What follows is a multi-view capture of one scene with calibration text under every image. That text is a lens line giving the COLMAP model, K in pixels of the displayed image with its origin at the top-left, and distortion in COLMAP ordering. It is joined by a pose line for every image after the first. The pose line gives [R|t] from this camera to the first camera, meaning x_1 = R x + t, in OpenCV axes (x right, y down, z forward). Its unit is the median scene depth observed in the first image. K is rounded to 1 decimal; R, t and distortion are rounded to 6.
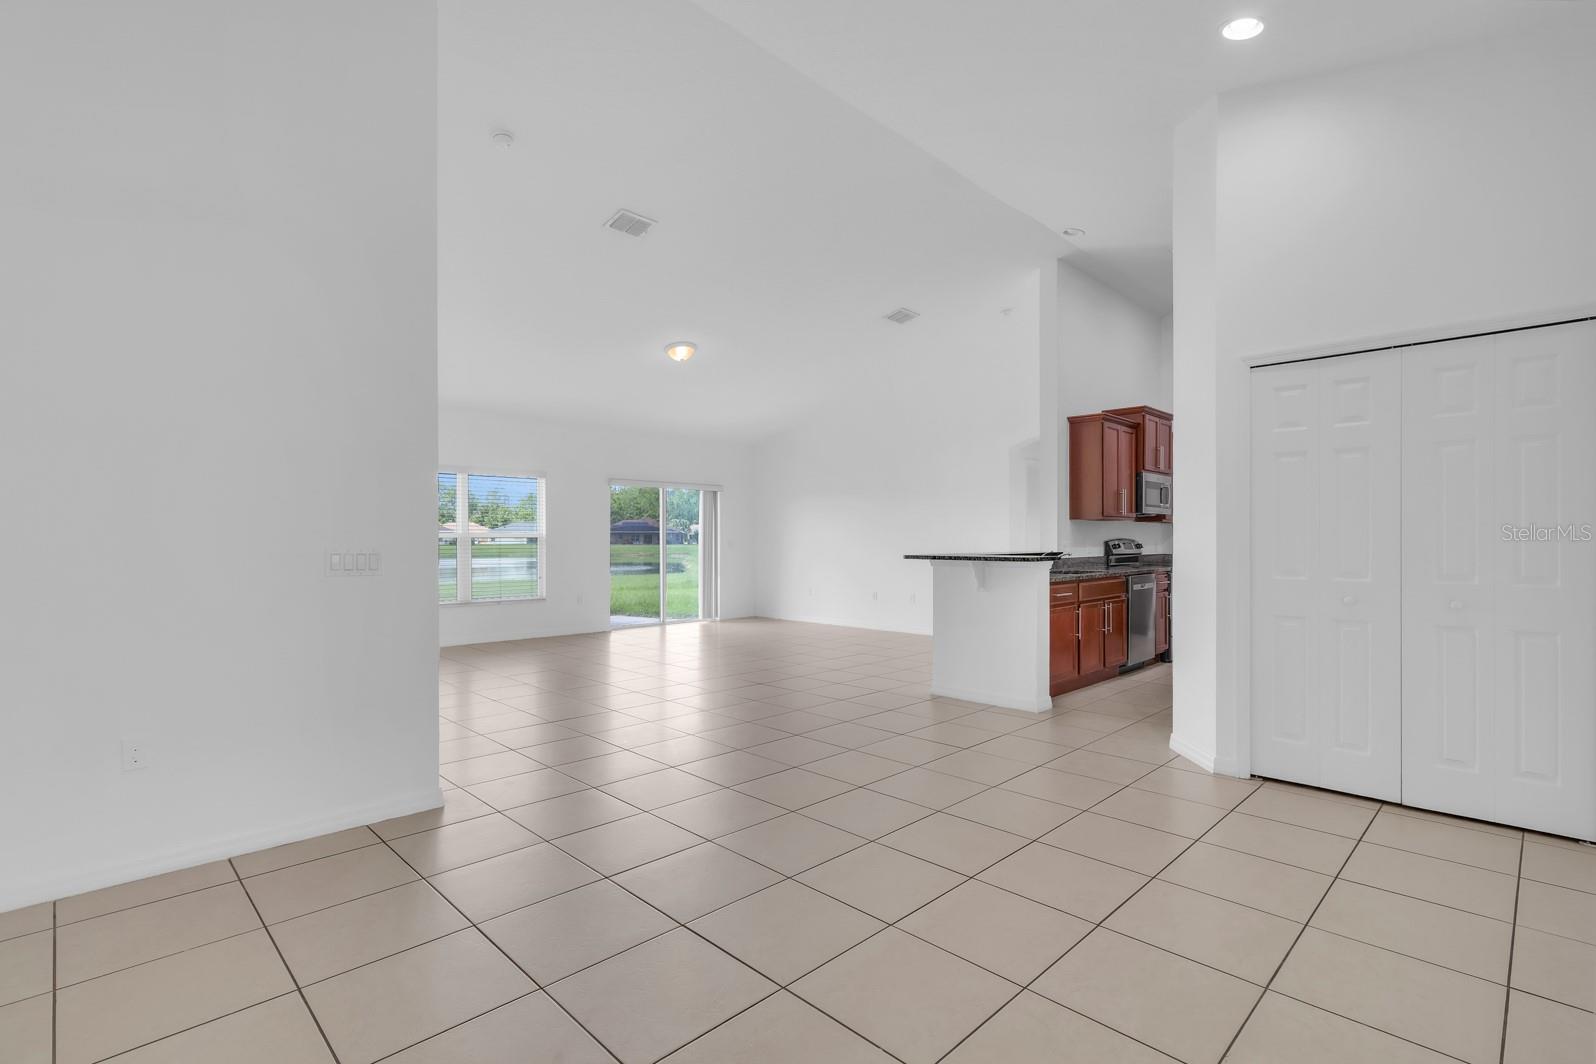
lens RADIAL K [[761.5, 0, 802.6], [0, 761.5, 538.7], [0, 0, 1]] dist [0.023881, 0.000514]
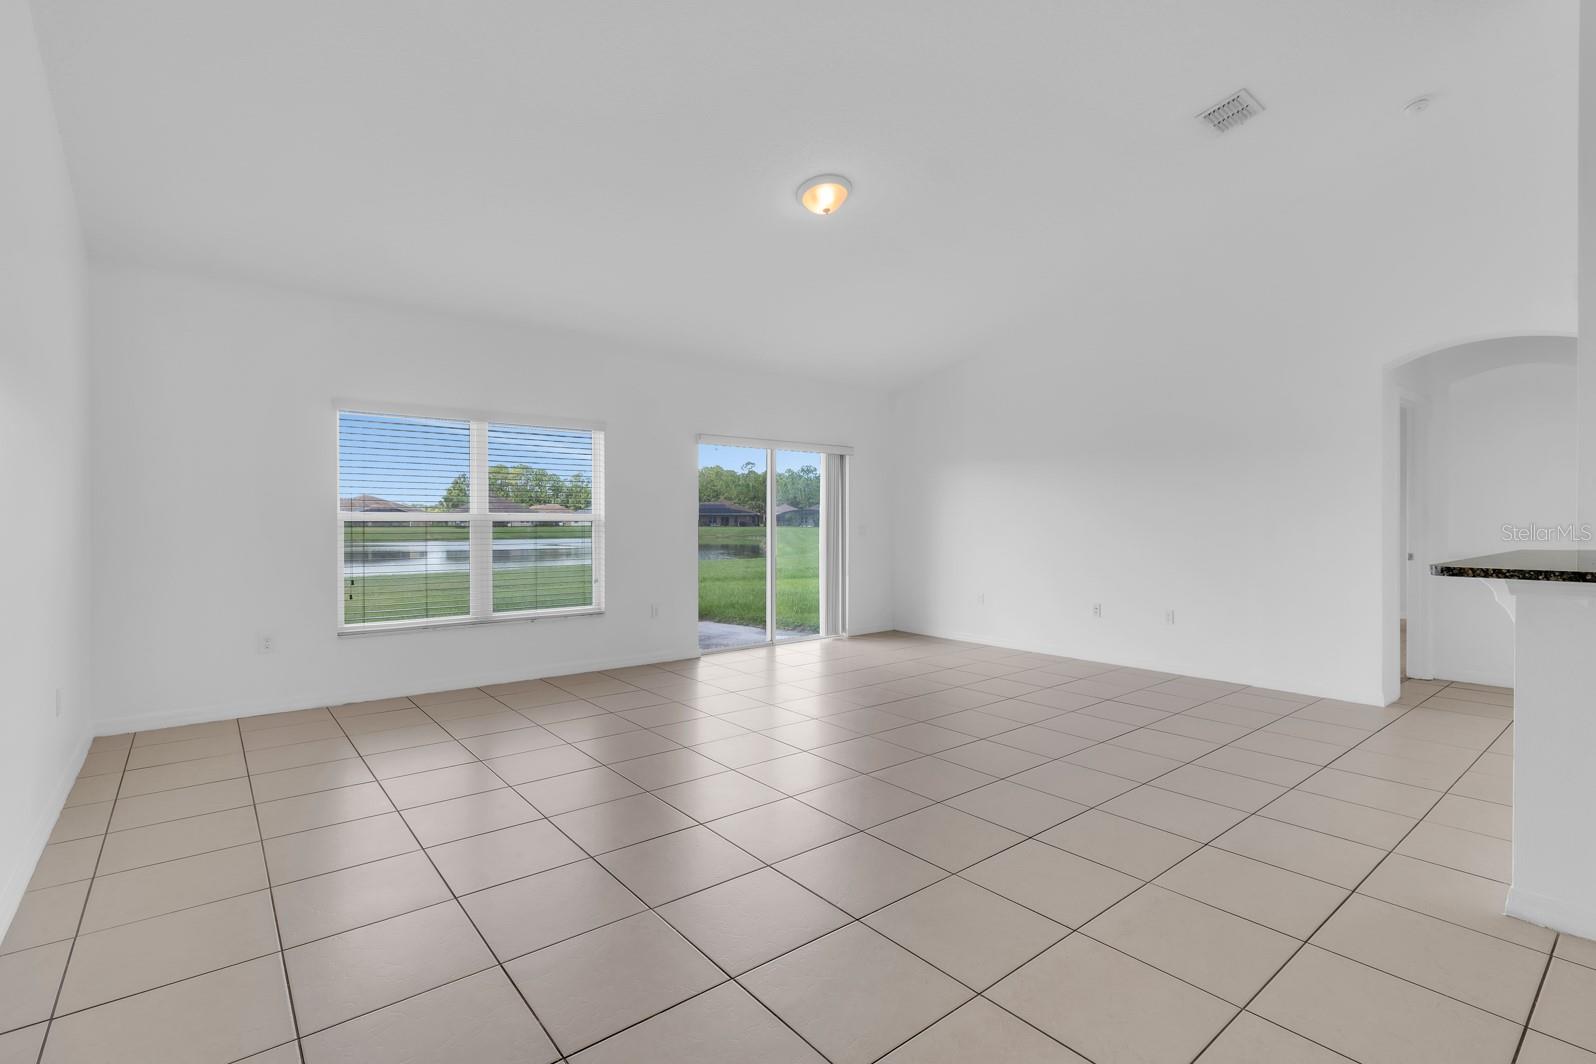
lens RADIAL K [[731.3, 0, 799.7], [0, 731.3, 533.1], [0, 0, 1]] dist [-0.008780, 0.000097]
pose [[0.995582, 0.002255, -0.093865, -0.095196], [-0.000670, 0.999857, 0.016918, -0.001035], [0.093890, -0.016780, 0.995441, 0.338845]]
